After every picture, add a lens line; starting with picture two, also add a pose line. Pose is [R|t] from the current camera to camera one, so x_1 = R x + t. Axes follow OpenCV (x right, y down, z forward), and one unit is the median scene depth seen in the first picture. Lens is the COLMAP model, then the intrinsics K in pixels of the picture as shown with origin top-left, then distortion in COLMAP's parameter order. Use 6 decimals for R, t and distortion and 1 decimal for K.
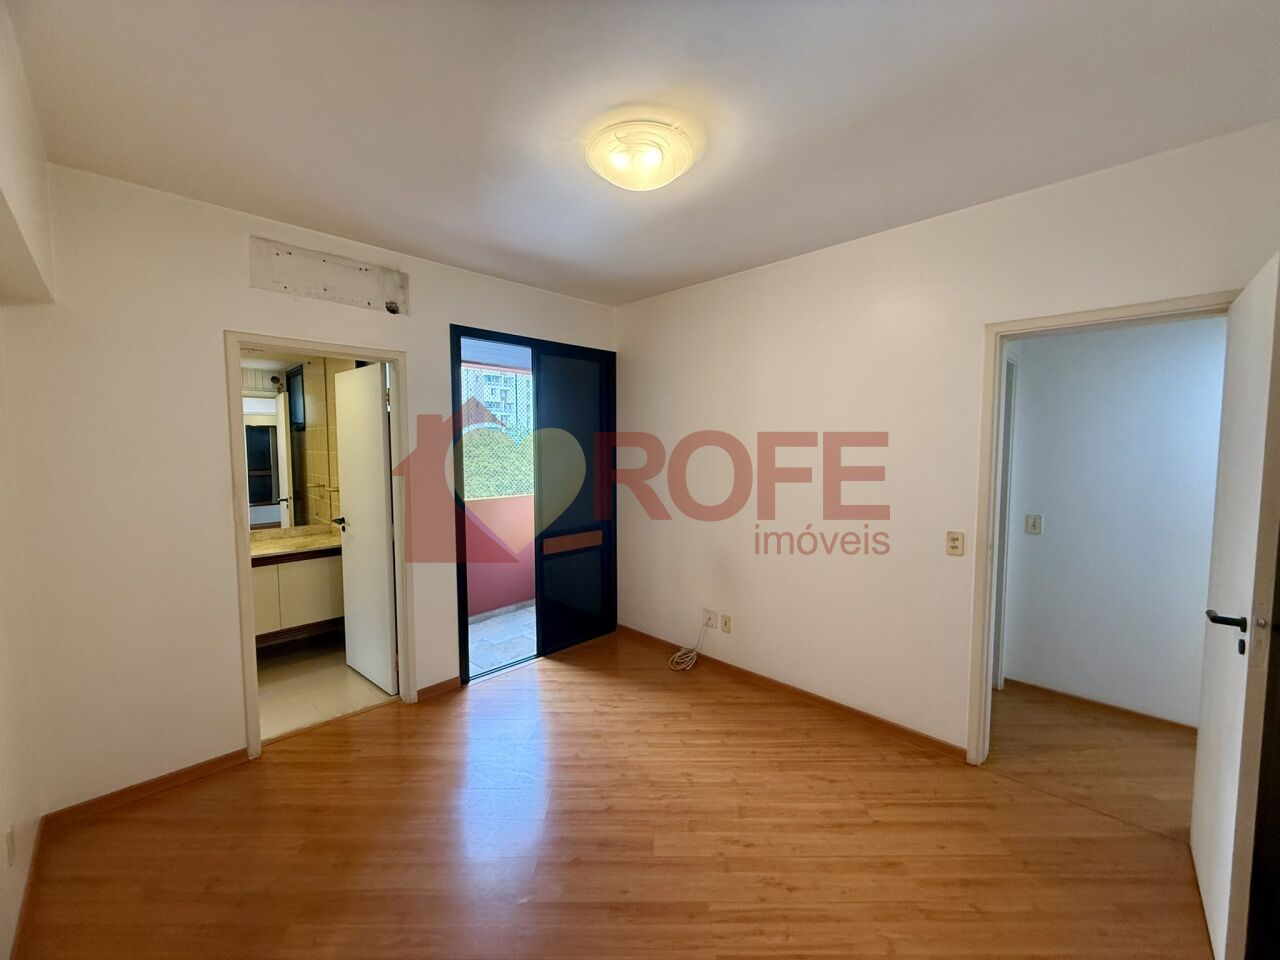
lens RADIAL K [[509.0, 0, 636.5], [0, 509.0, 479.0], [0, 0, 1]] dist [-0.000189, 0.000482]
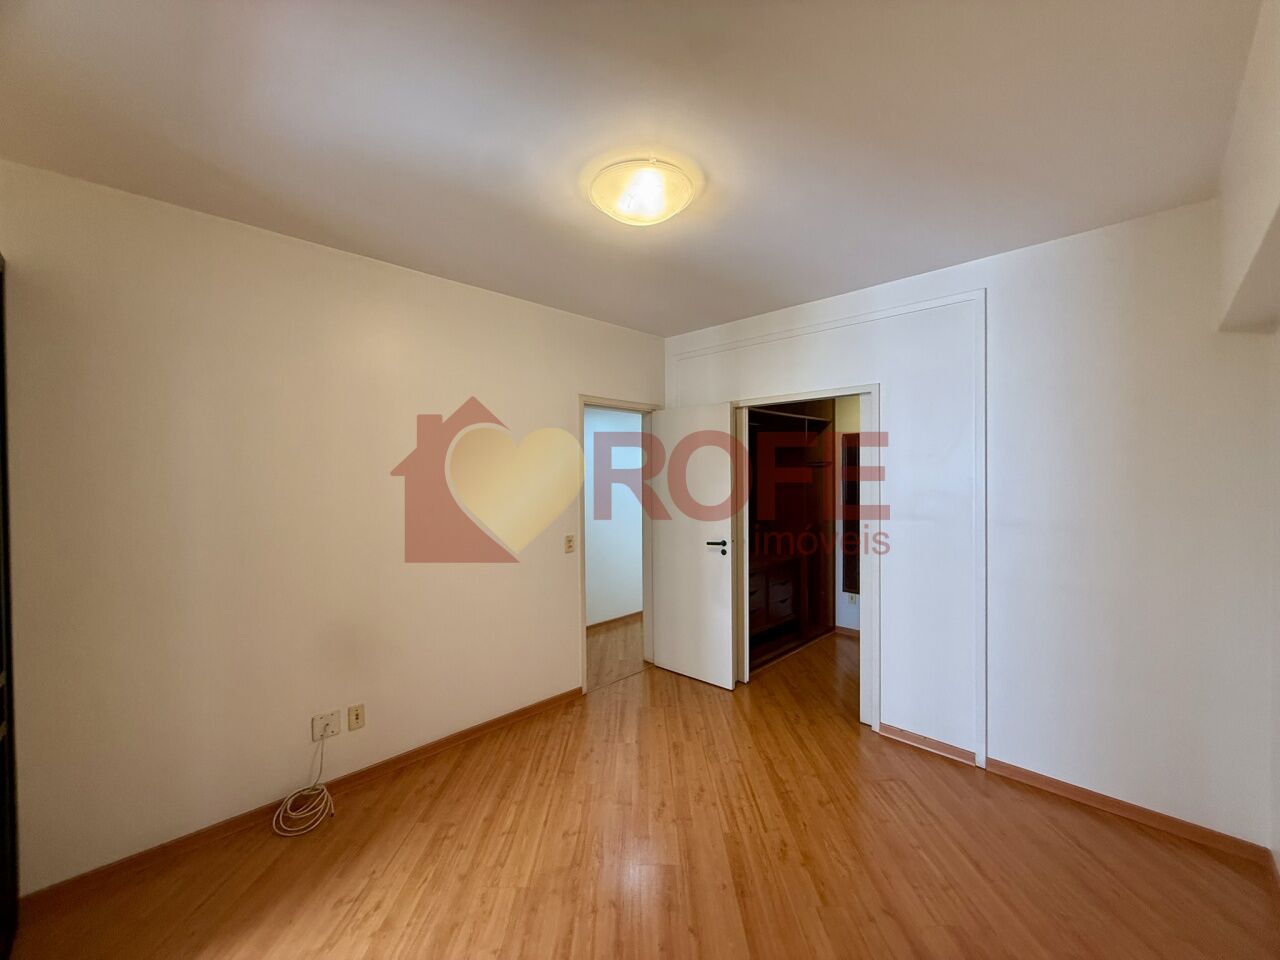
lens RADIAL K [[509.0, 0, 637.8], [0, 509.0, 477.2], [0, 0, 1]] dist [-0.000189, 0.000482]
pose [[0.003319, -0.002273, 0.999992, -0.757458], [0.072316, 0.997380, 0.002027, -0.045185], [-0.997376, 0.072309, 0.003474, 0.771079]]
